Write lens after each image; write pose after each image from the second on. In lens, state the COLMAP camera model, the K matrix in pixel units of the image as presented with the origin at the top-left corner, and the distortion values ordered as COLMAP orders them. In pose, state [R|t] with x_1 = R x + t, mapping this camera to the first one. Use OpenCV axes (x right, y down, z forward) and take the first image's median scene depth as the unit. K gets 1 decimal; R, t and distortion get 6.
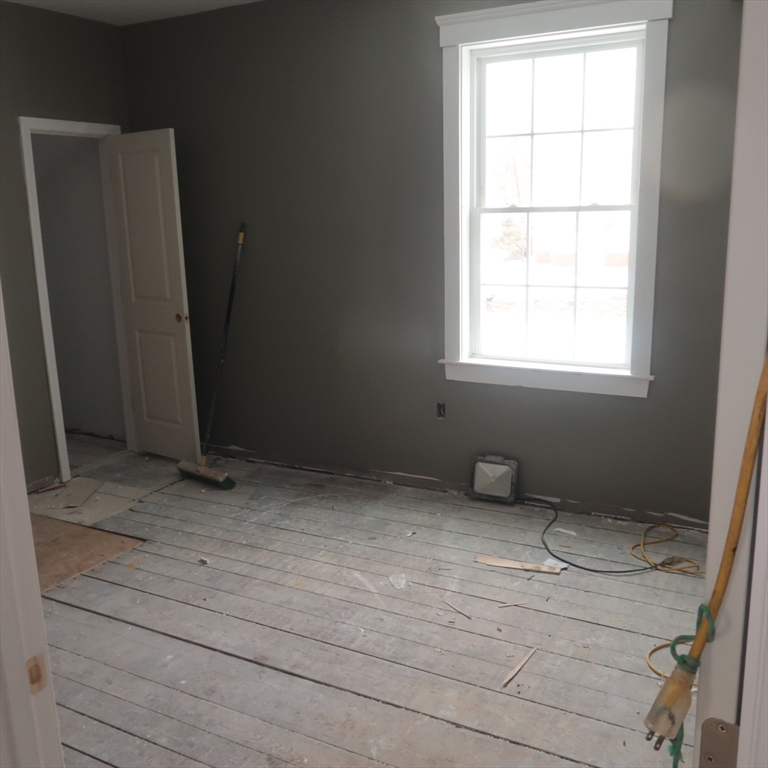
lens RADIAL K [[805.9, 0, 397.3], [0, 805.9, 400.6], [0, 0, 1]] dist [-0.021092, 0.000000]
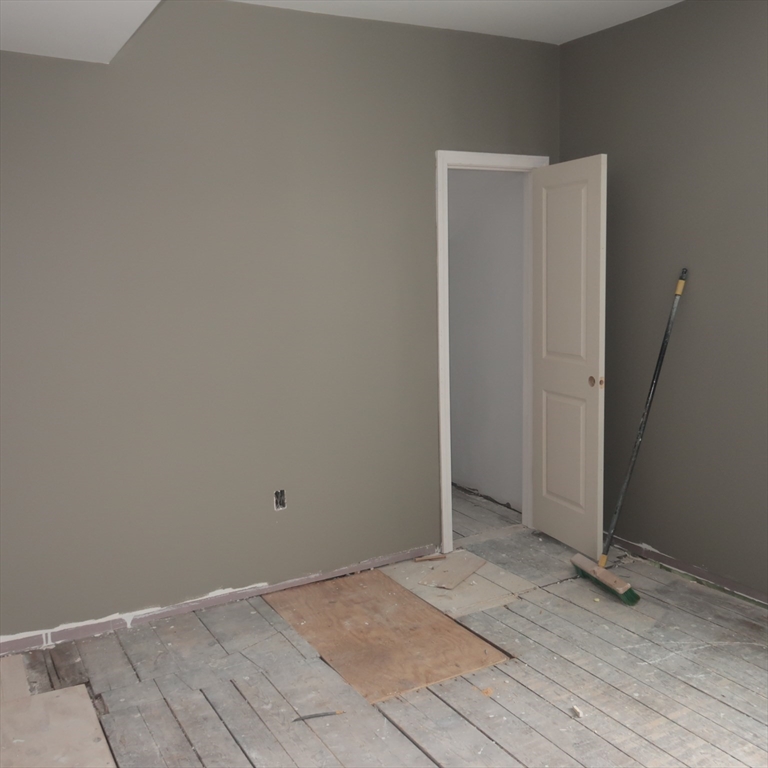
lens RADIAL K [[805.9, 0, 376.1], [0, 805.9, 379.1], [0, 0, 1]] dist [-0.021092, 0.000000]
pose [[0.842471, 0.079471, -0.532849, -0.020042], [-0.123521, 0.991206, -0.047464, -0.040748], [0.524391, 0.105806, 0.844878, 0.197793]]
